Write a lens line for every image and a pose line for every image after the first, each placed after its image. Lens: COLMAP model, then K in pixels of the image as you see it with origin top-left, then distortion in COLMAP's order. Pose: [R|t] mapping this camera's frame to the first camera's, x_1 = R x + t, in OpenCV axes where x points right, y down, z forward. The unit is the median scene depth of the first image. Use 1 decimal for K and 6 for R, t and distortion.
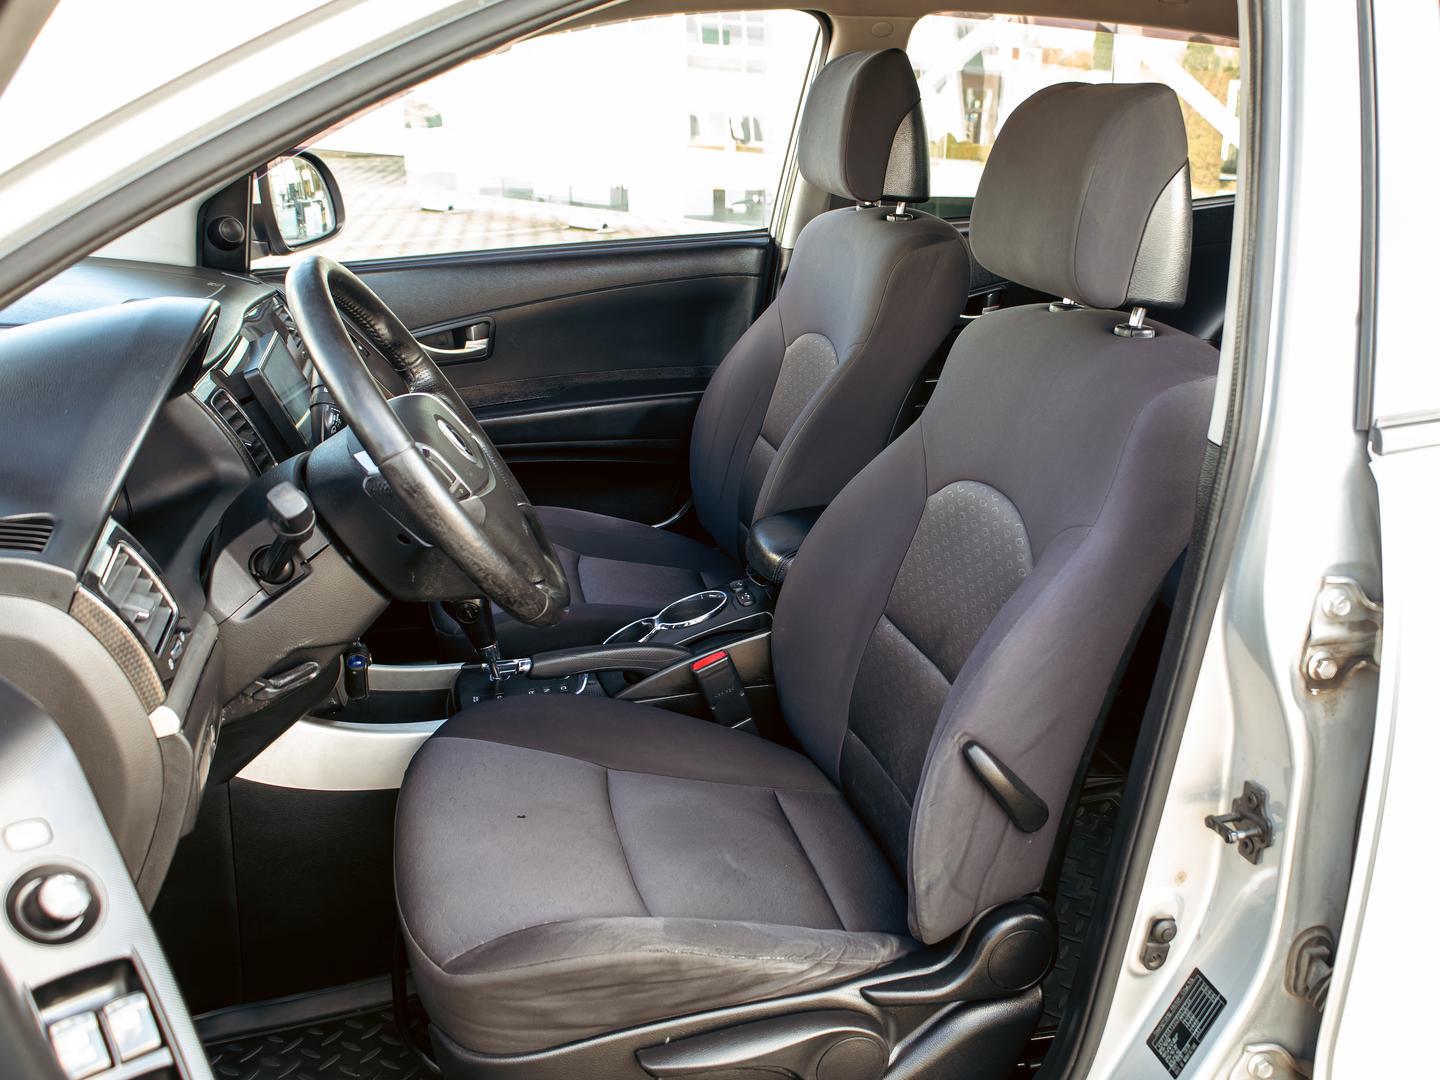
lens RADIAL K [[963.3, 0, 716.9], [0, 963.3, 541.3], [0, 0, 1]] dist [-0.007960, 0.001057]
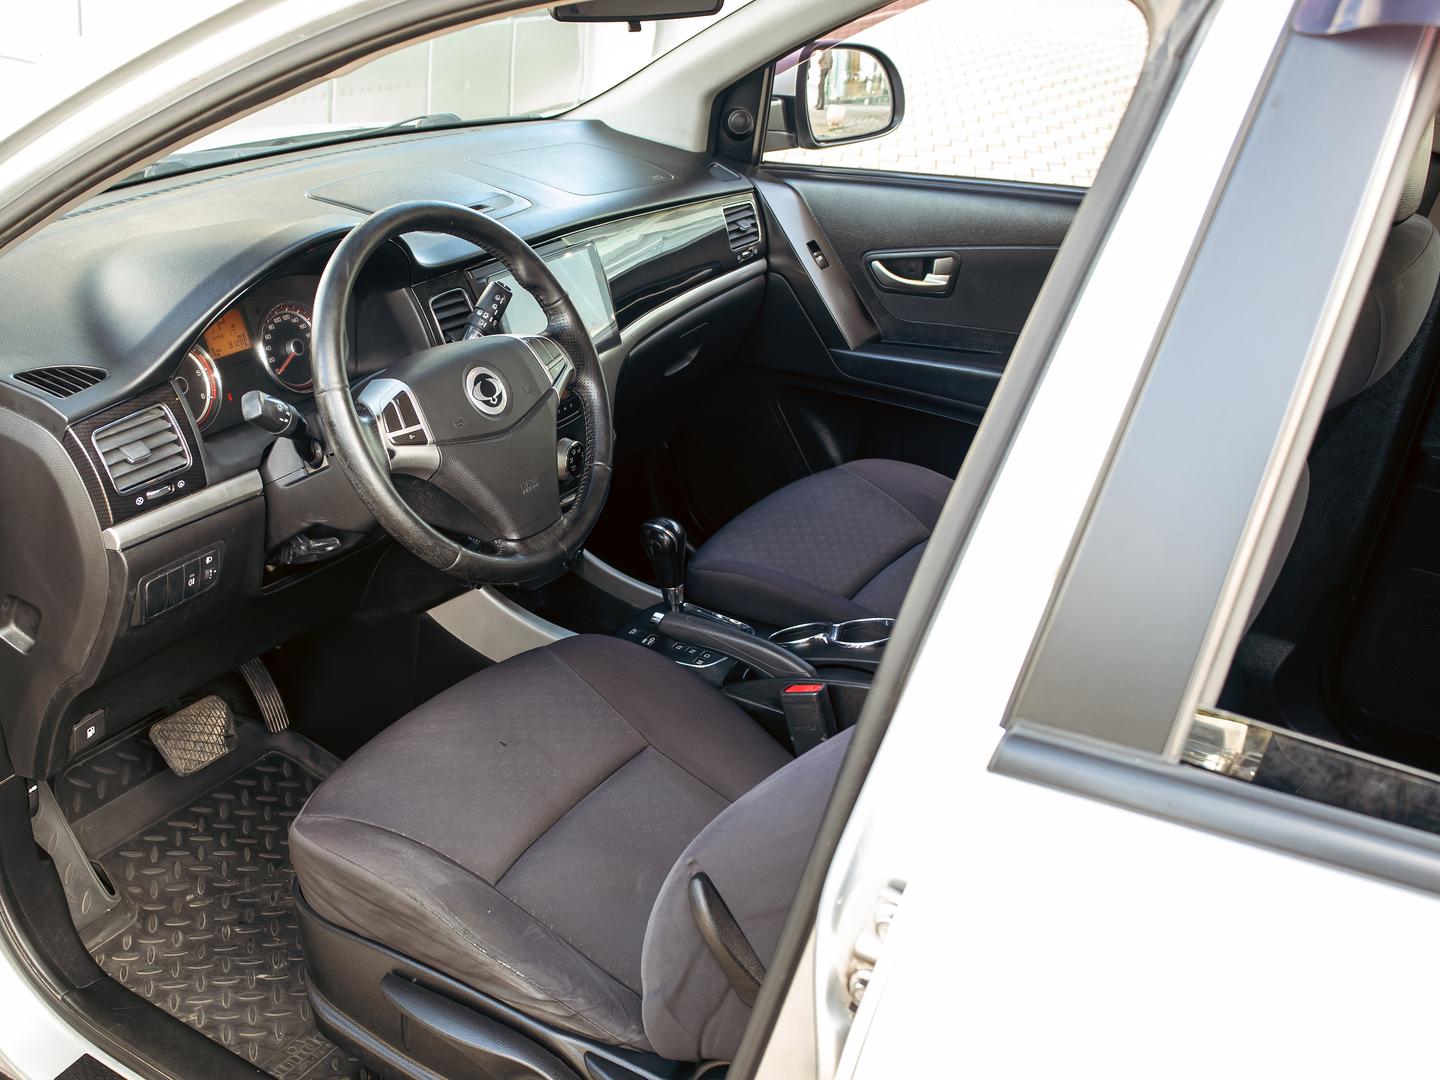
lens RADIAL K [[1073.9, 0, 712.7], [0, 1073.9, 542.1], [0, 0, 1]] dist [-0.011872, -0.005029]
pose [[0.771131, 0.334284, -0.541859, 0.657611], [-0.294649, 0.941824, 0.161710, -0.221317], [0.564393, 0.034959, 0.824766, 0.177085]]
